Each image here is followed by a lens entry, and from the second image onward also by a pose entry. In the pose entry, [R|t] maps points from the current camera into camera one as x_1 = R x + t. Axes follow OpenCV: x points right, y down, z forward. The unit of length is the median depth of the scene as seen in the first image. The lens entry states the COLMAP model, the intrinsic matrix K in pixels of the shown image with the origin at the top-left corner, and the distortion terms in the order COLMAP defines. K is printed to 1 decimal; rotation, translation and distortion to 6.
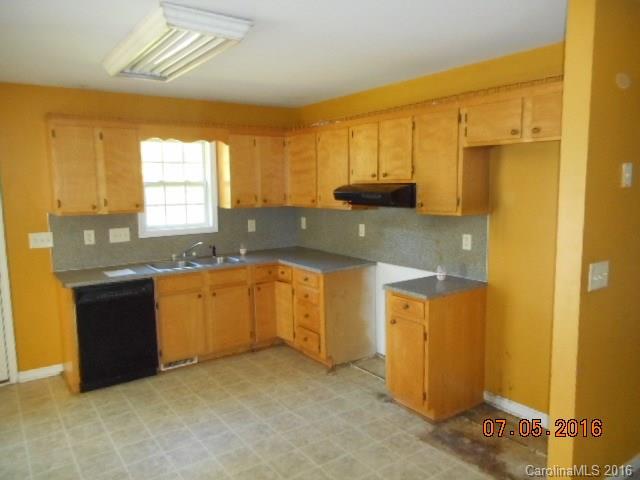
lens RADIAL K [[472.6, 0, 316.2], [0, 472.6, 239.4], [0, 0, 1]] dist [-0.012584, 0.005903]
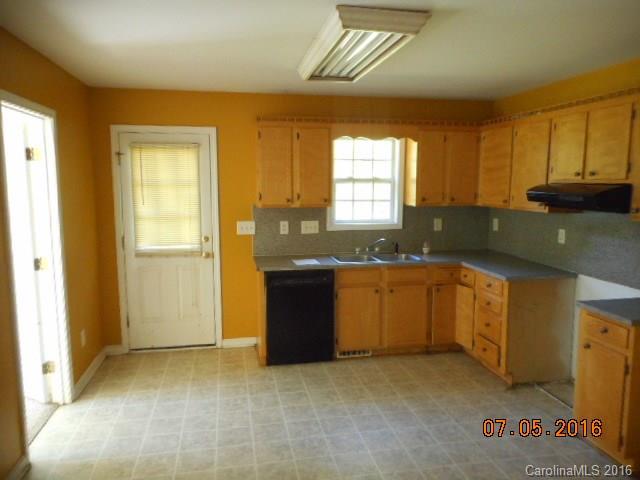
lens RADIAL K [[472.6, 0, 317.1], [0, 472.6, 240.1], [0, 0, 1]] dist [-0.012584, 0.005903]
pose [[0.910473, 0.064726, -0.408472, 0.048943], [-0.060859, 0.997893, 0.022471, -0.005260], [0.409066, 0.004400, 0.912494, 0.021060]]
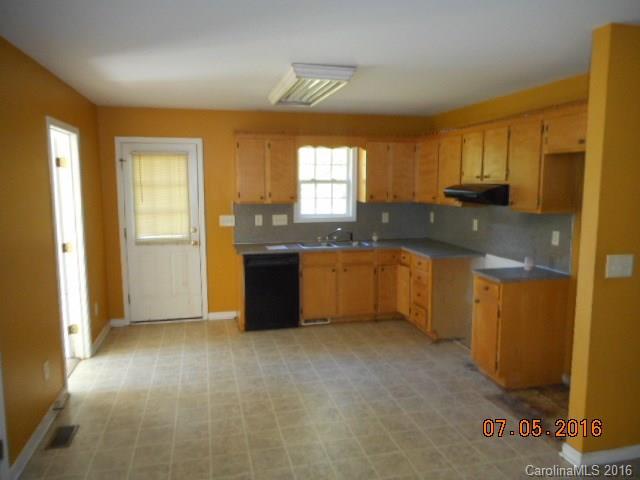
lens RADIAL K [[472.6, 0, 319.8], [0, 472.6, 239.3], [0, 0, 1]] dist [-0.012584, 0.005903]
pose [[0.931565, 0.057049, -0.359072, 0.188897], [-0.054089, 0.998369, 0.018292, 0.016971], [0.359530, 0.002382, 0.933130, -0.220971]]
